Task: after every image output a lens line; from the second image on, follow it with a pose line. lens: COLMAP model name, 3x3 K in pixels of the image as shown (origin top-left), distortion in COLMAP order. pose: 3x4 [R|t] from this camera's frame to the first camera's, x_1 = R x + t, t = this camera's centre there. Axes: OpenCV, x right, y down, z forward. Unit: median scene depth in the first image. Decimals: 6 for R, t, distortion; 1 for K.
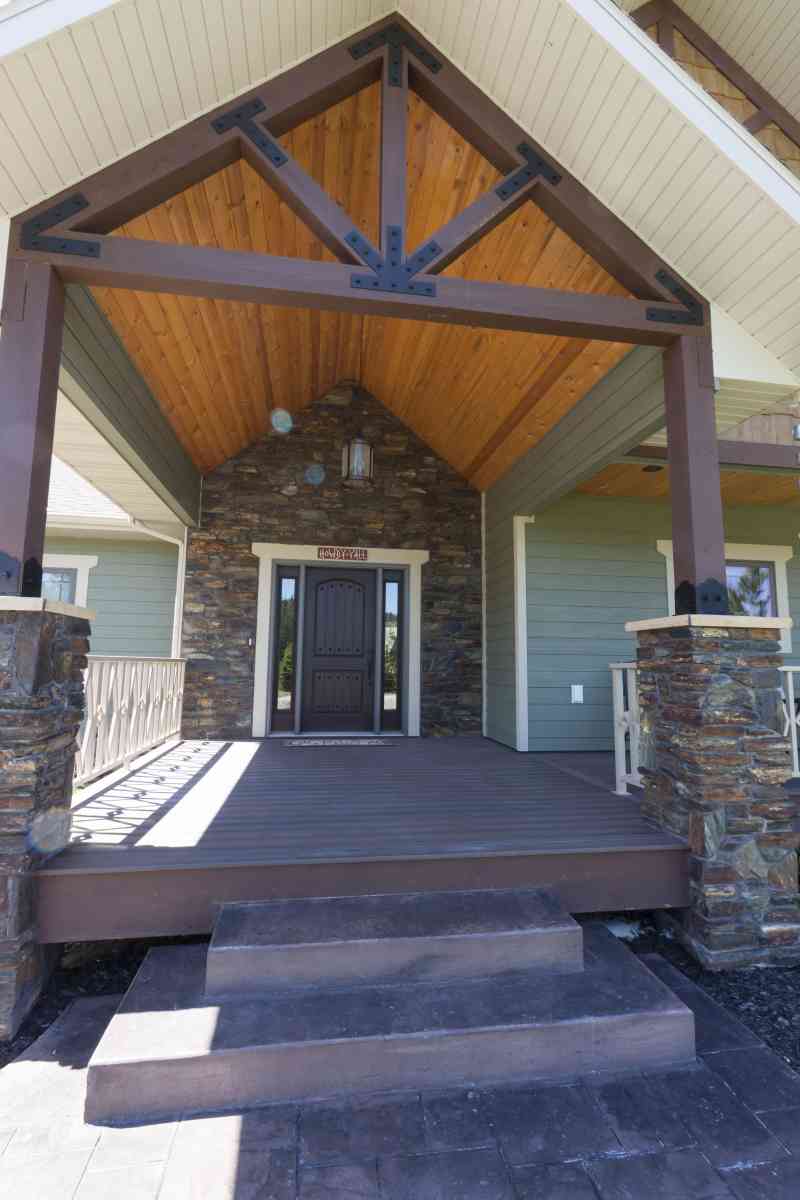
lens RADIAL K [[548.4, 0, 400.0], [0, 548.4, 600.0], [0, 0, 1]] dist [0.000187, -0.000091]
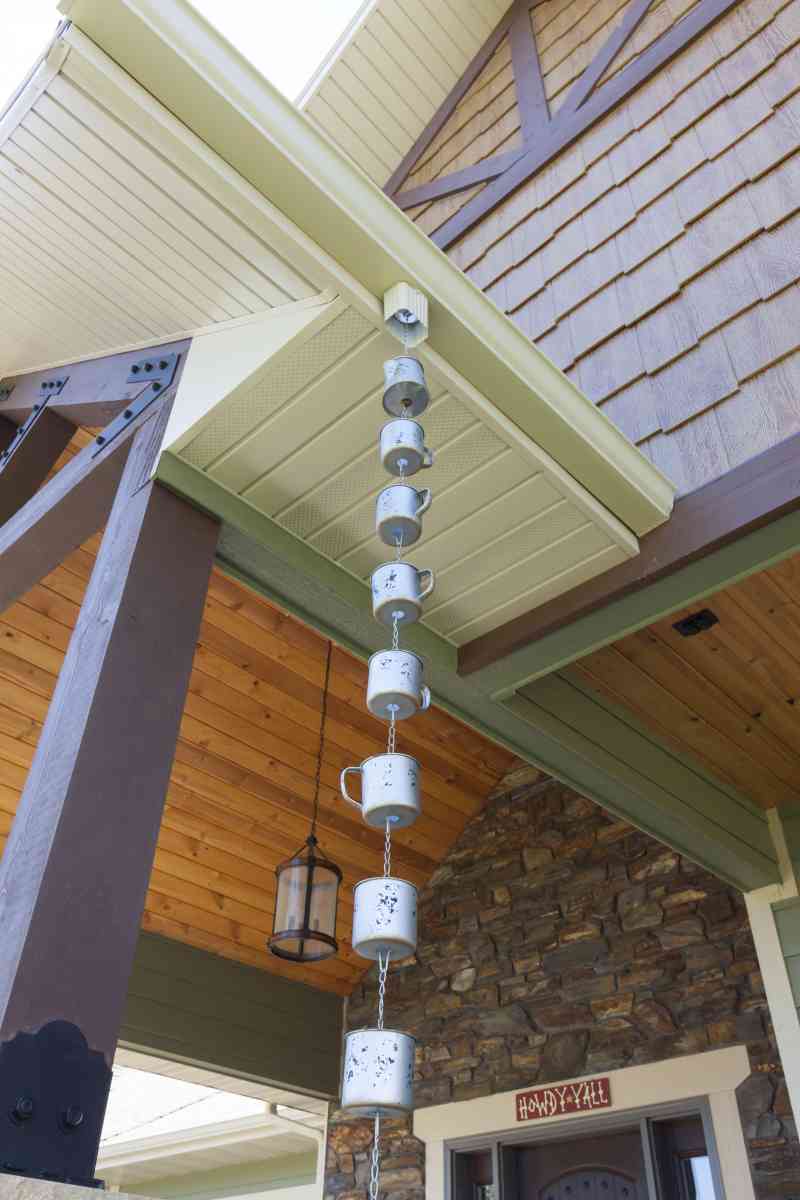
lens RADIAL K [[946.1, 0, 400.0], [0, 946.1, 600.0], [0, 0, 1]] dist [0.005616, -0.000721]
pose [[0.609078, -0.514170, -0.603865, 0.472161], [0.081331, 0.797867, -0.597322, 0.037801], [0.788929, 0.314703, 0.527781, 0.379450]]
